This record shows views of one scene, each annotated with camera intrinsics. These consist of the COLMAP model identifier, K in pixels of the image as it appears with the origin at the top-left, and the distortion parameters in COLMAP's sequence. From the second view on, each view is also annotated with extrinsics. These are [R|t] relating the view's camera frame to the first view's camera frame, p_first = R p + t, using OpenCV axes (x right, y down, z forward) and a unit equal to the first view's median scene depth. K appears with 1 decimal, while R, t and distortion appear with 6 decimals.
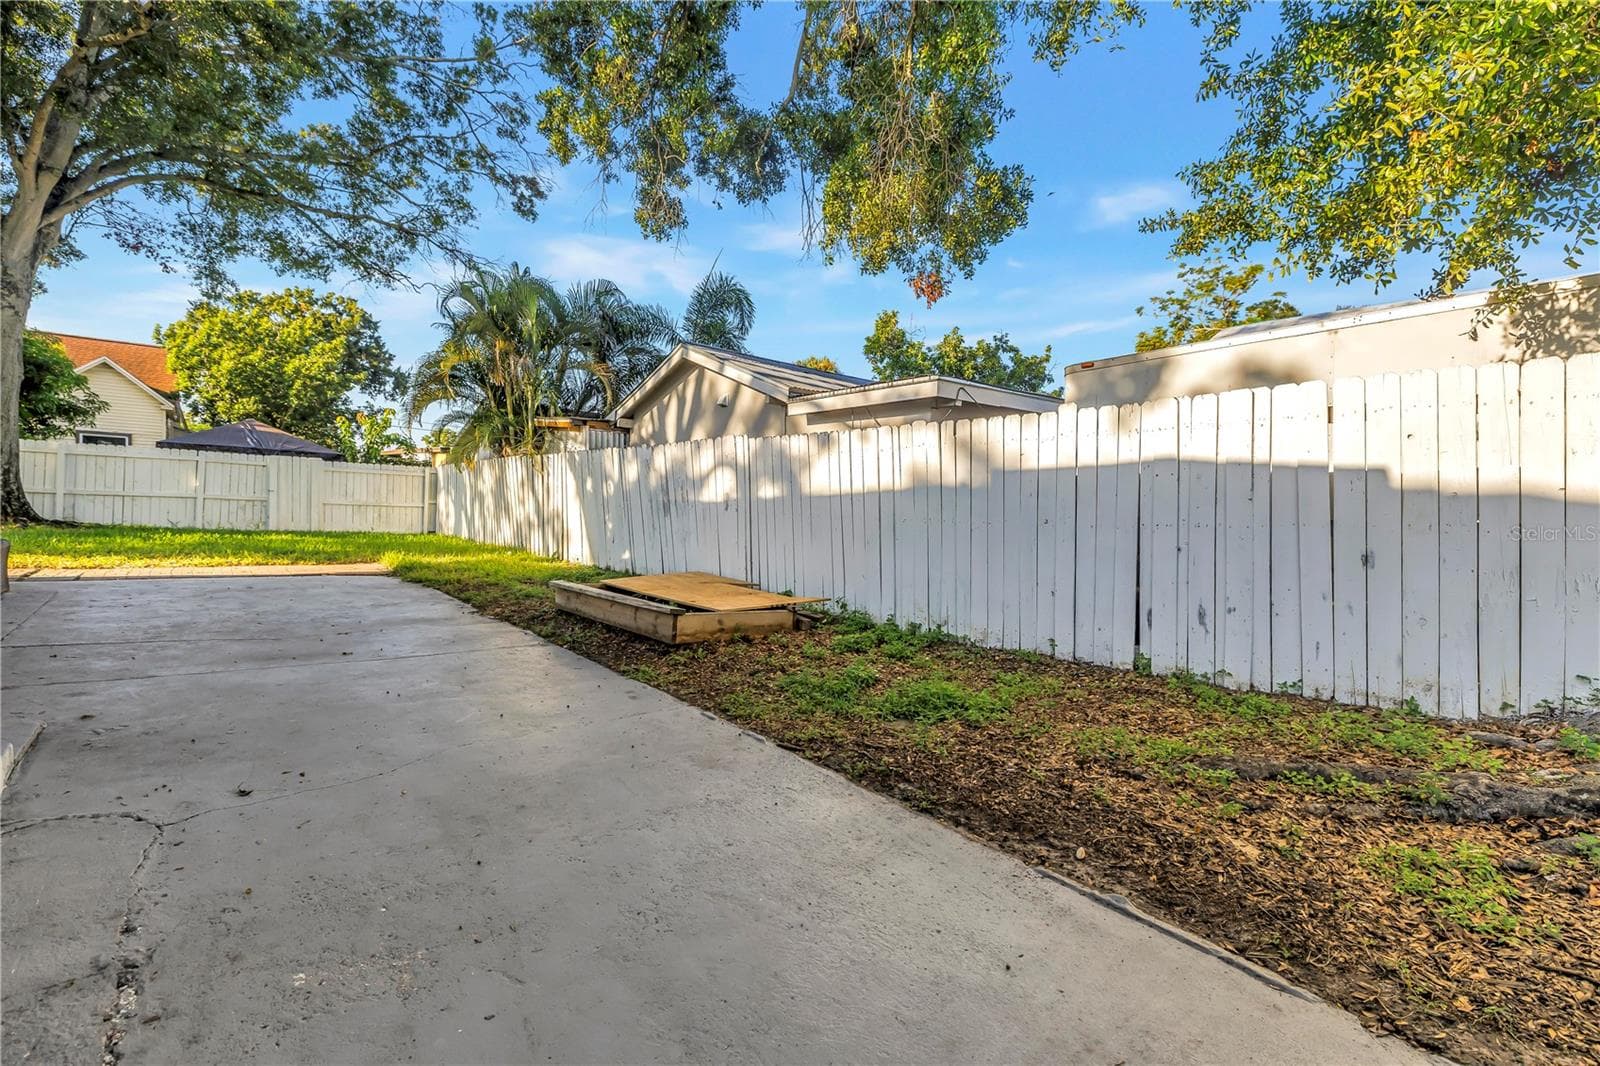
lens RADIAL K [[720.5, 0, 780.8], [0, 720.5, 529.6], [0, 0, 1]] dist [-0.000285, -0.000003]
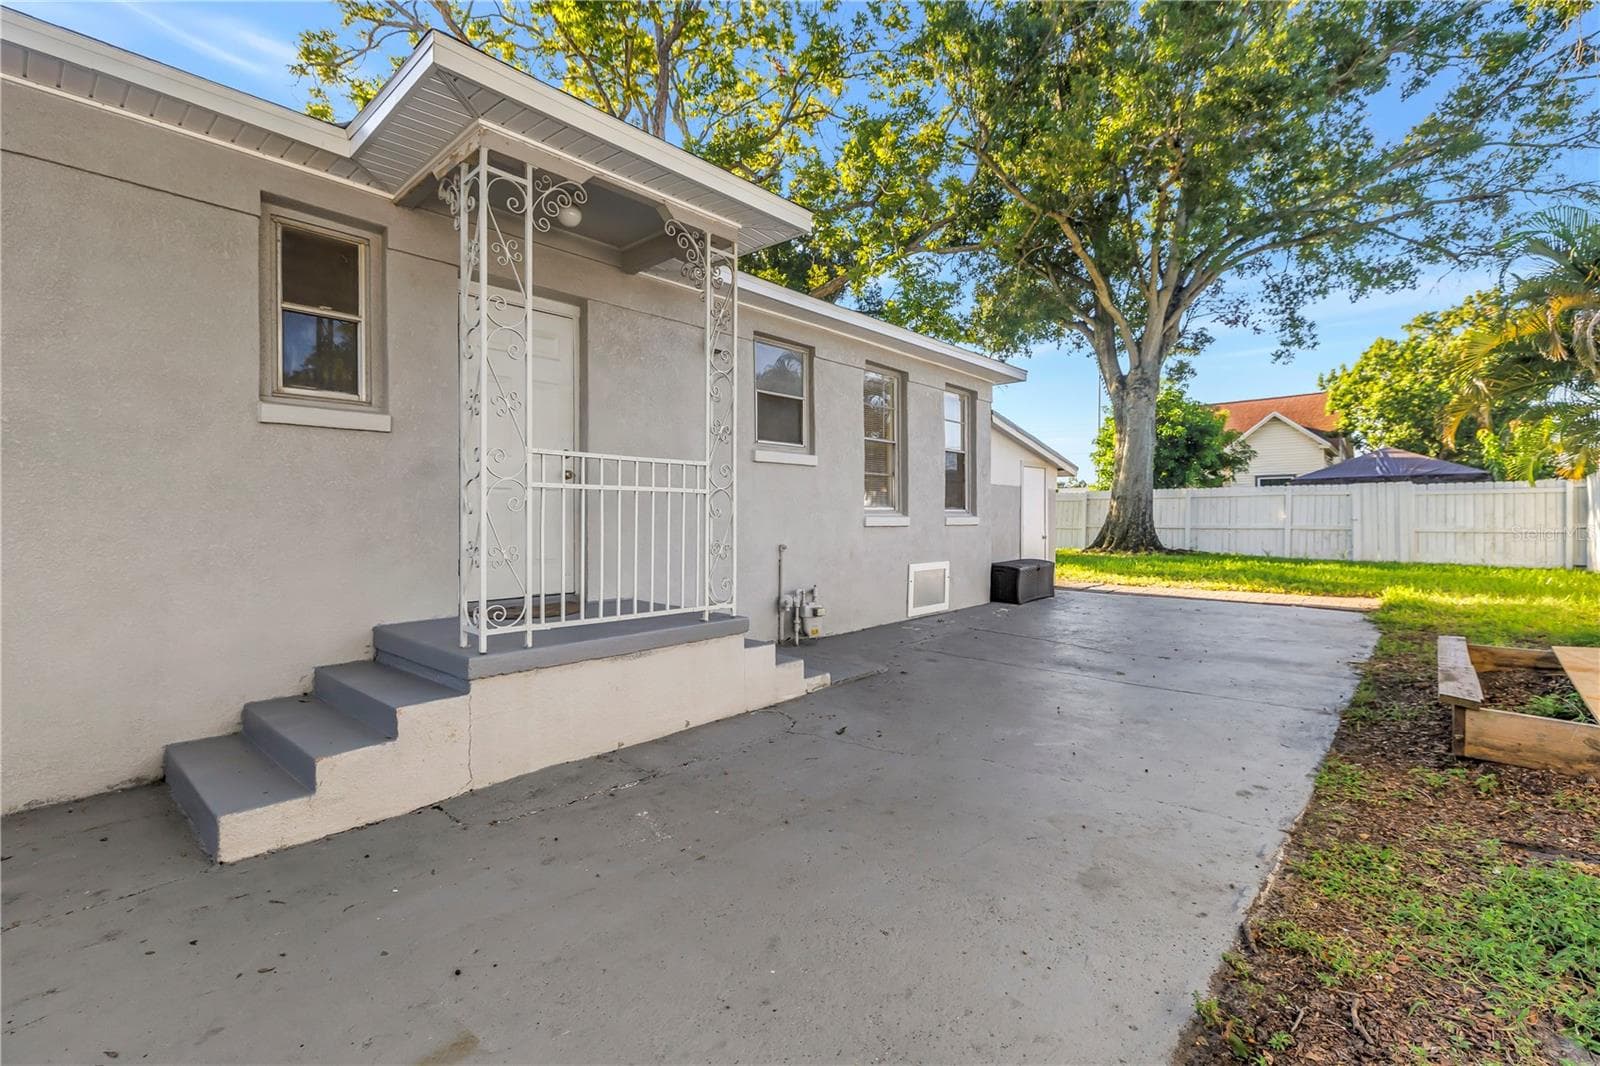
lens RADIAL K [[699.2, 0, 815.9], [0, 699.2, 520.3], [0, 0, 1]] dist [0.001272, 0.000157]
pose [[0.156676, -0.038200, -0.986911, 0.122023], [-0.016128, 0.999020, -0.041229, -0.001906], [0.987518, 0.022377, 0.155906, 0.127979]]
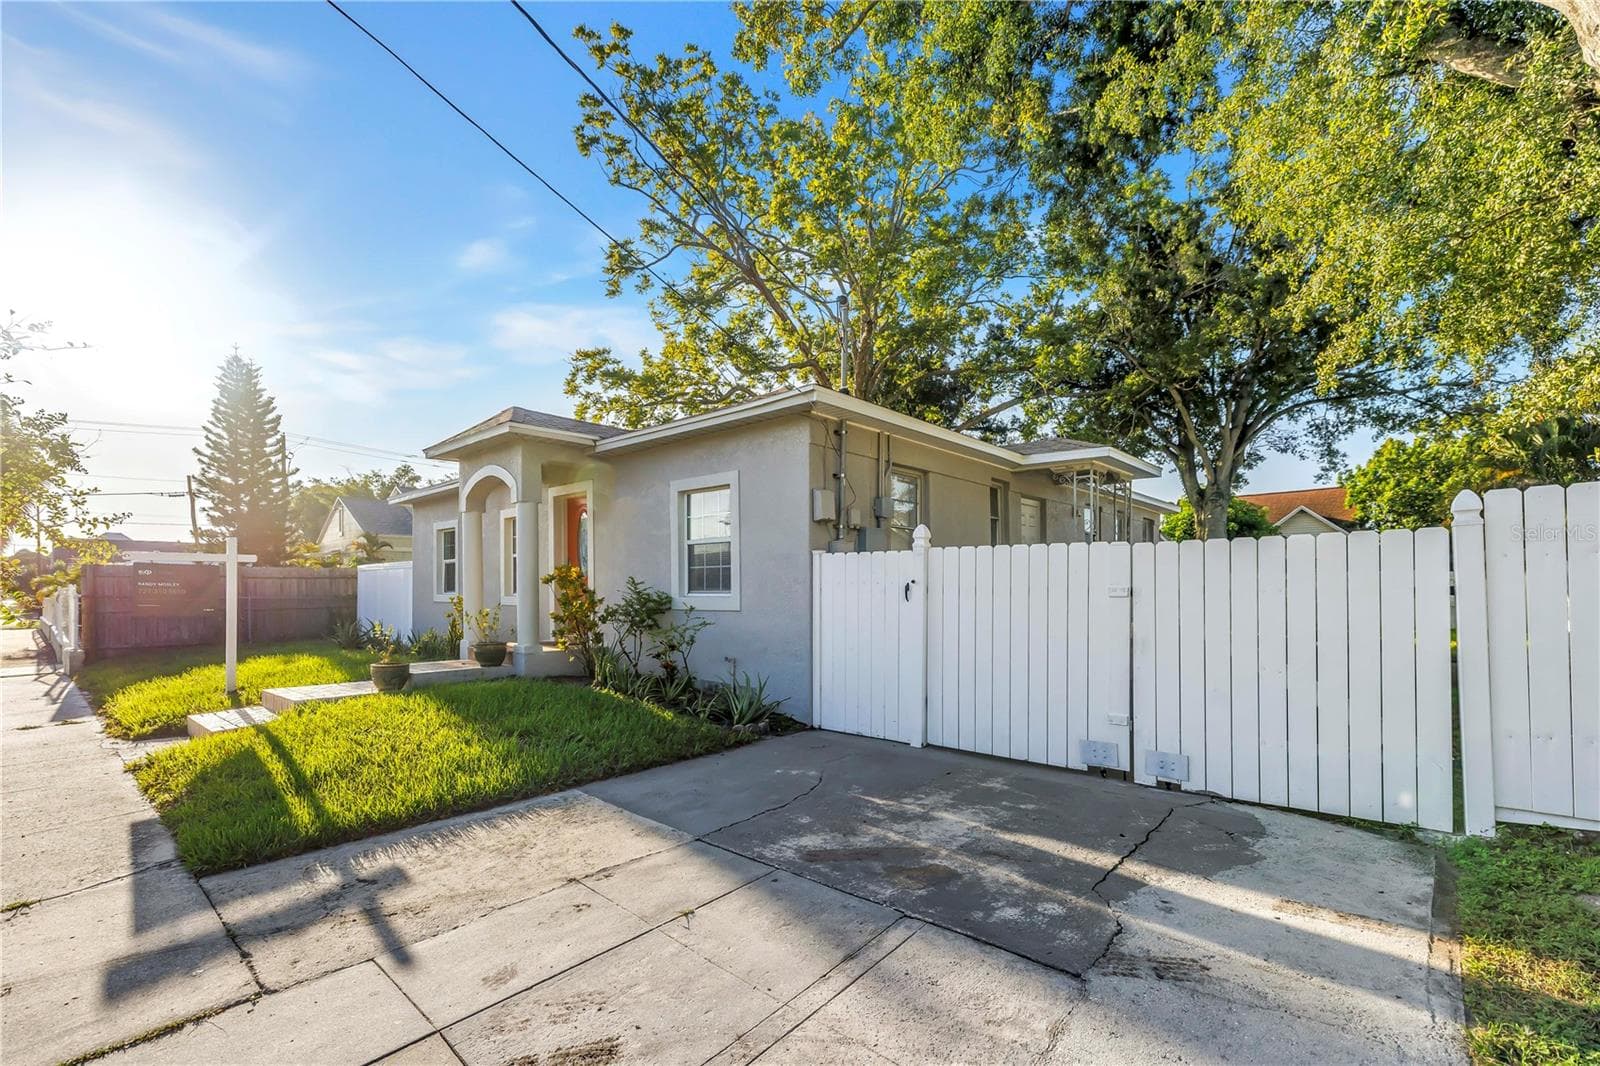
lens RADIAL K [[710.1, 0, 804.0], [0, 710.1, 595.8], [0, 0, 1]] dist [-0.000193, 0.000222]
pose [[0.149267, -0.037760, -0.988076, 0.471155], [-0.018079, 0.998999, -0.040908, 0.019514], [0.988632, 0.023970, 0.148435, -0.276740]]
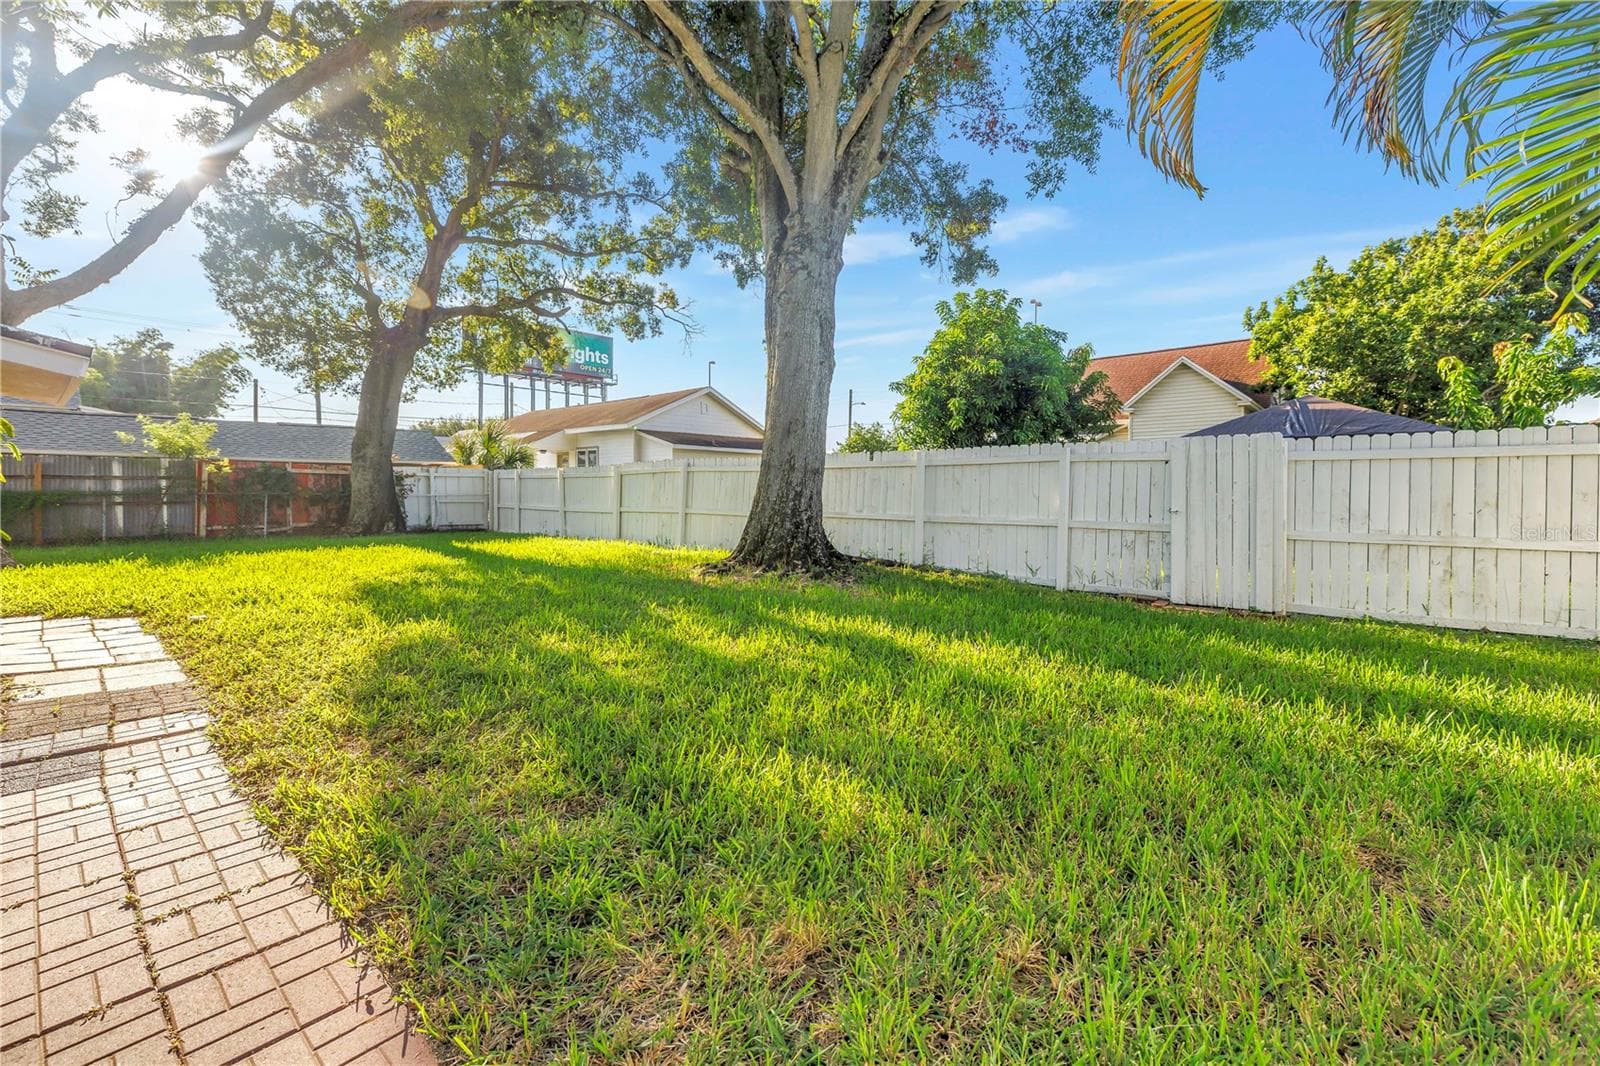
lens RADIAL K [[686.1, 0, 829.2], [0, 686.1, 510.3], [0, 0, 1]] dist [0.000485, -0.000180]
pose [[0.173000, -0.012923, -0.984837, -0.304796], [-0.023773, 0.999568, -0.017293, -0.042566], [0.984635, 0.026404, 0.172618, 0.710627]]
